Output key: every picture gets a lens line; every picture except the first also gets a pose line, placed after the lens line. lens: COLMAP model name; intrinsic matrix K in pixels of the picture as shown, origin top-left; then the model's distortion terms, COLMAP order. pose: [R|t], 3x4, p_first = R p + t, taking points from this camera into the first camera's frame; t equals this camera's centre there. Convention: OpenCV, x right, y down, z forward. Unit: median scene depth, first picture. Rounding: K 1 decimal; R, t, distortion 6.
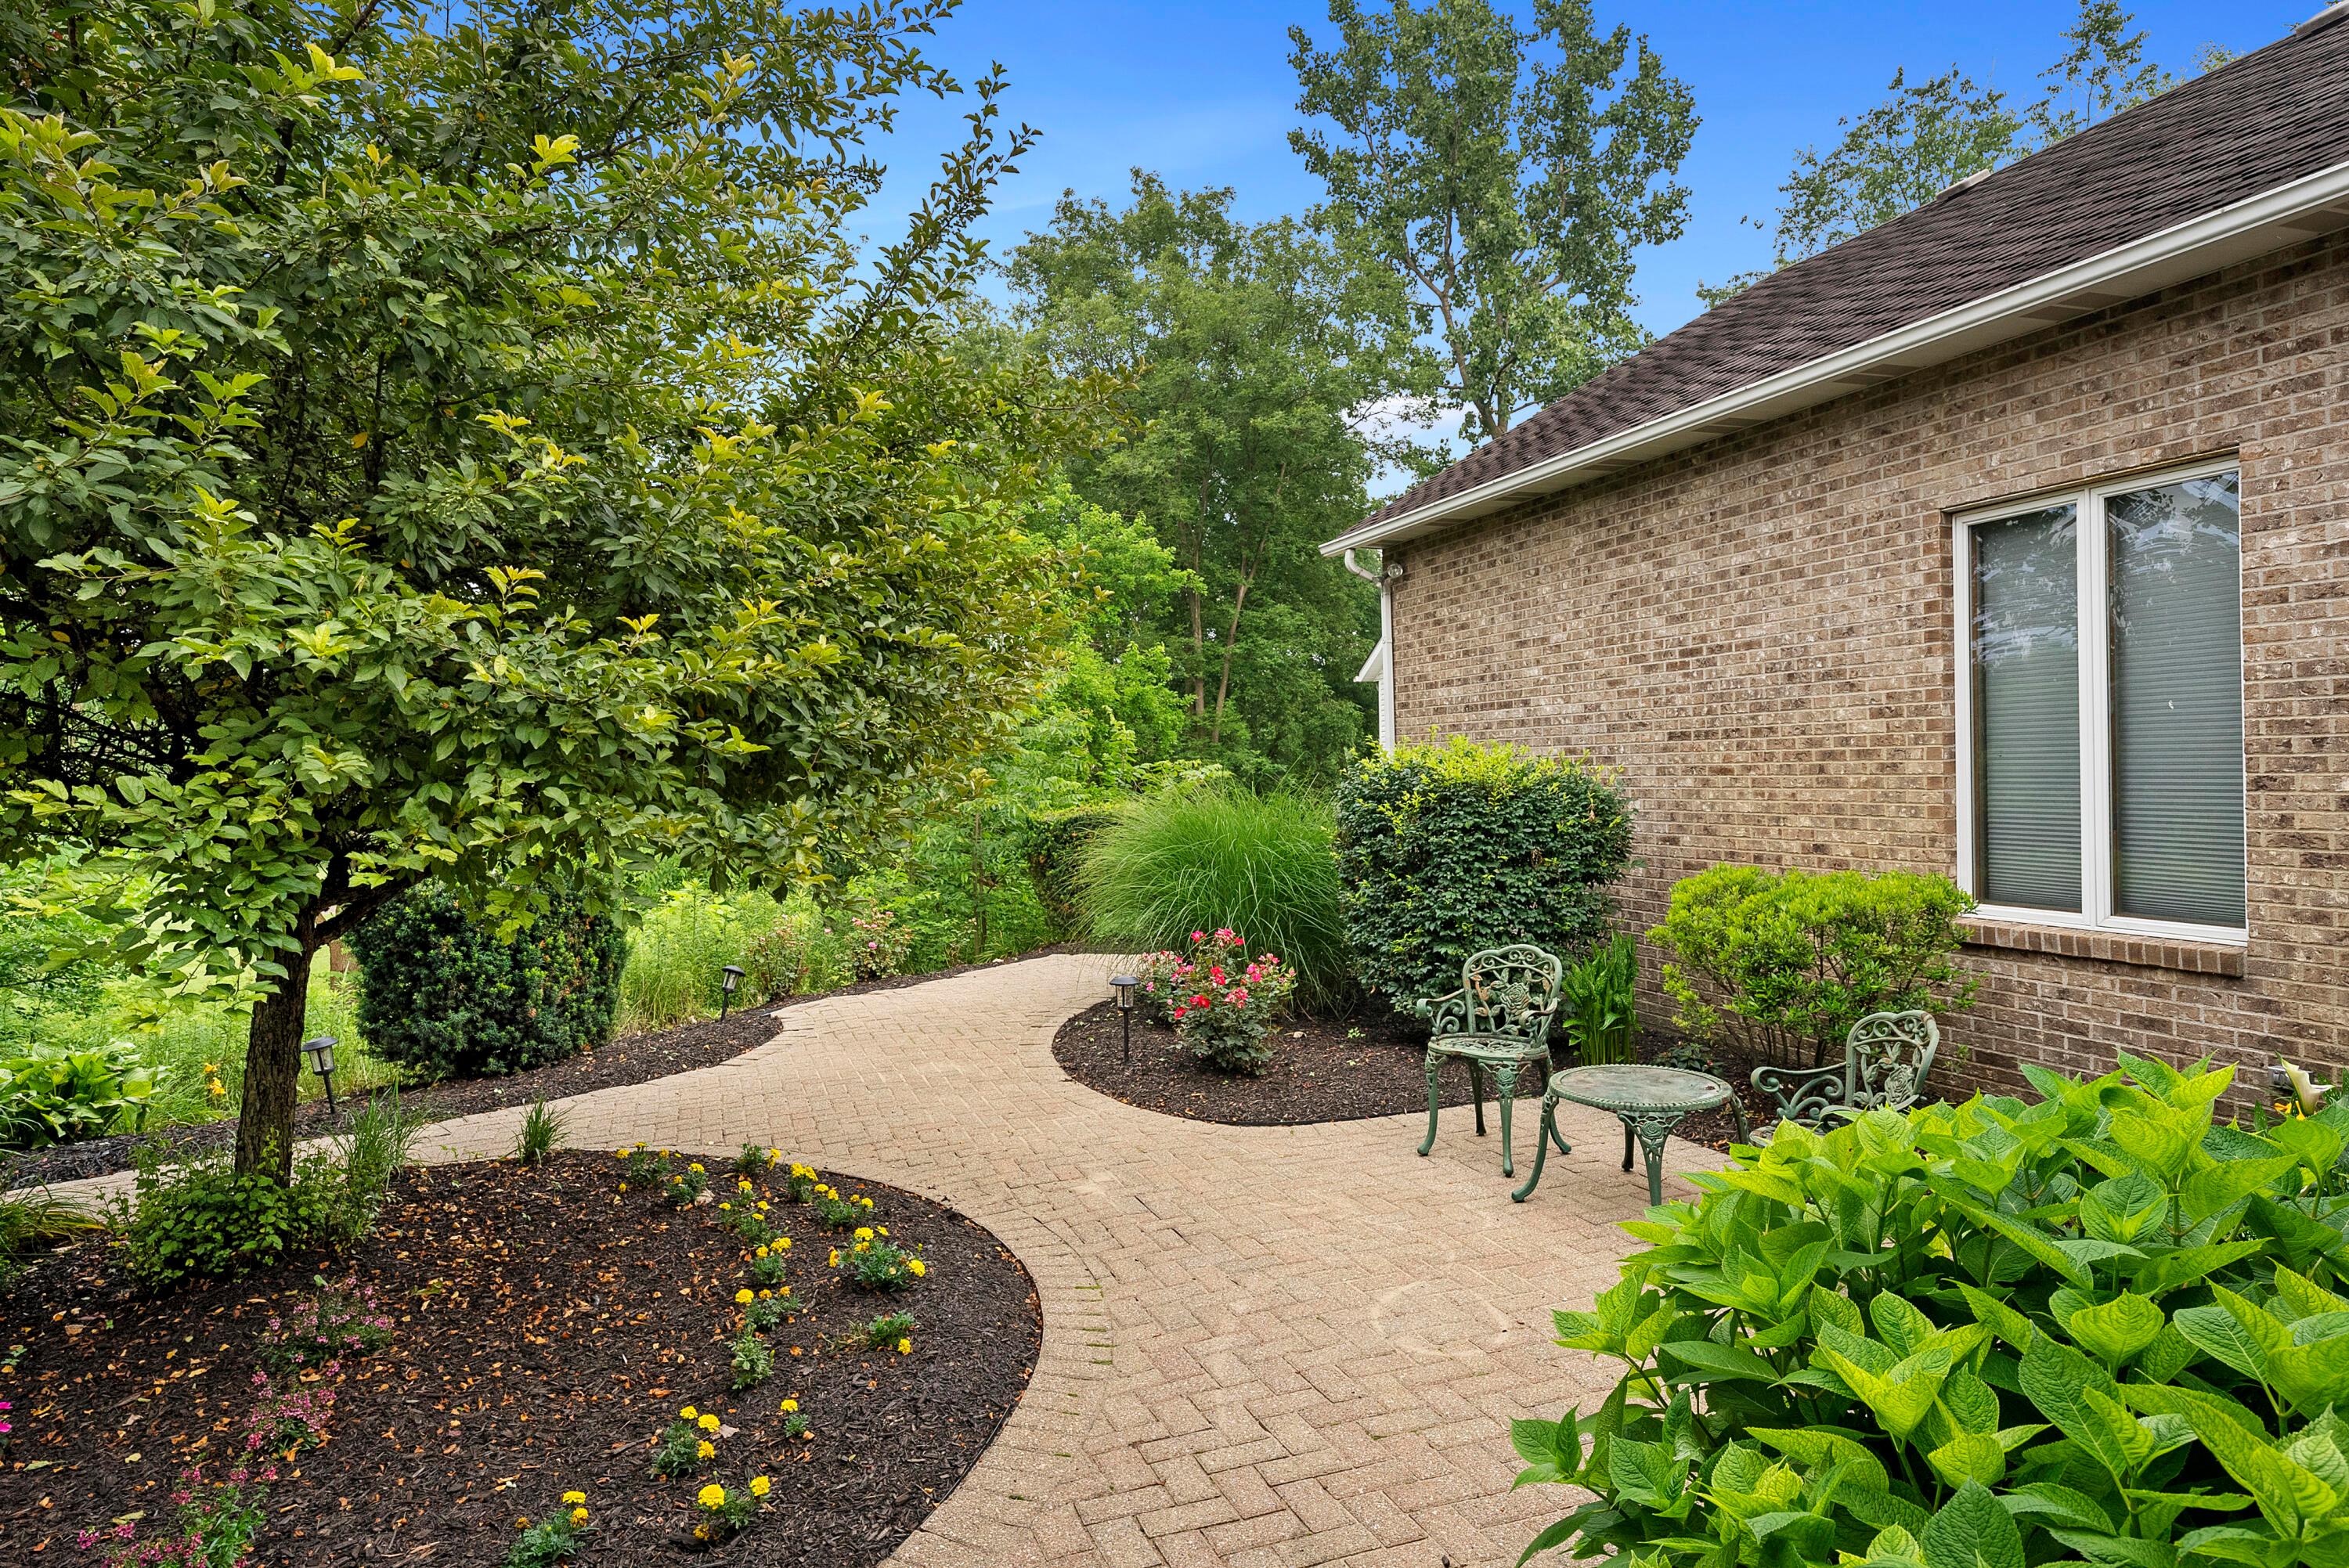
lens RADIAL K [[1349.6, 0, 1175.5], [0, 1349.6, 776.3], [0, 0, 1]] dist [0.009338, -0.001327]
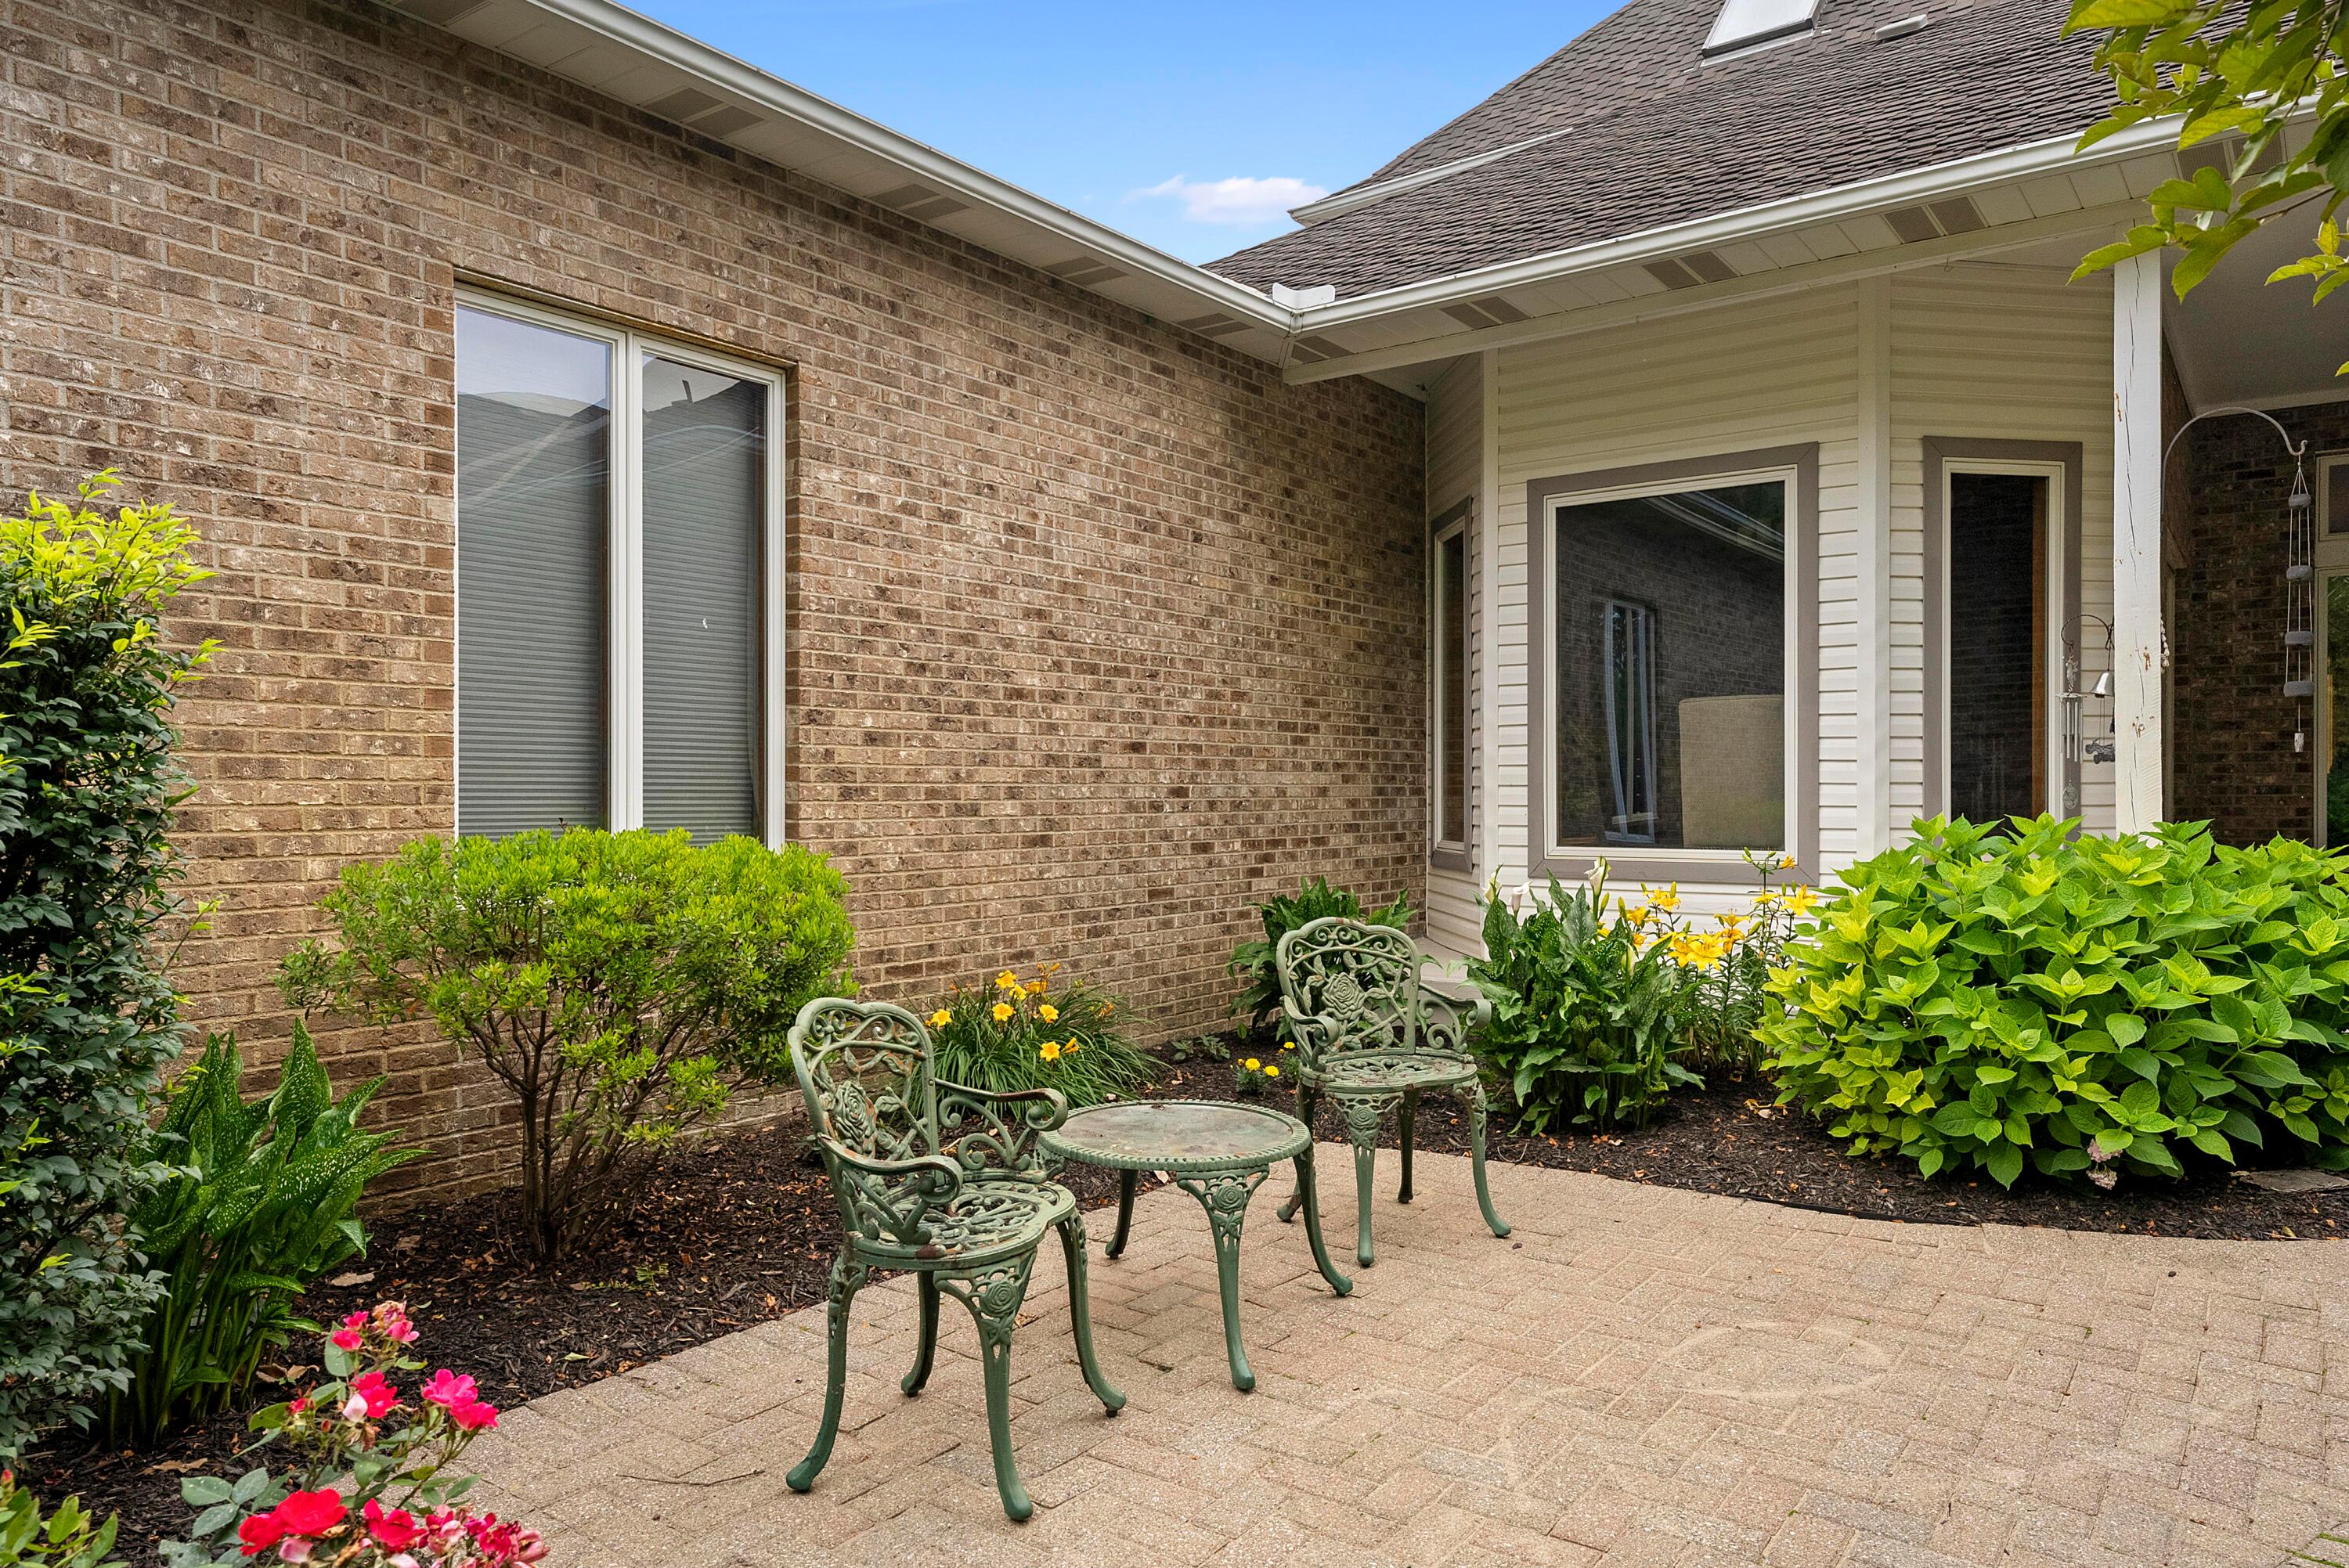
lens RADIAL K [[1546.9, 0, 1174.5], [0, 1546.9, 795.7], [0, 0, 1]] dist [0.001982, 0.000905]
pose [[-0.550742, 0.015612, 0.834529, -0.237360], [0.014025, 0.999857, -0.009449, 0.066508], [-0.834558, 0.006500, -0.550882, 1.223361]]
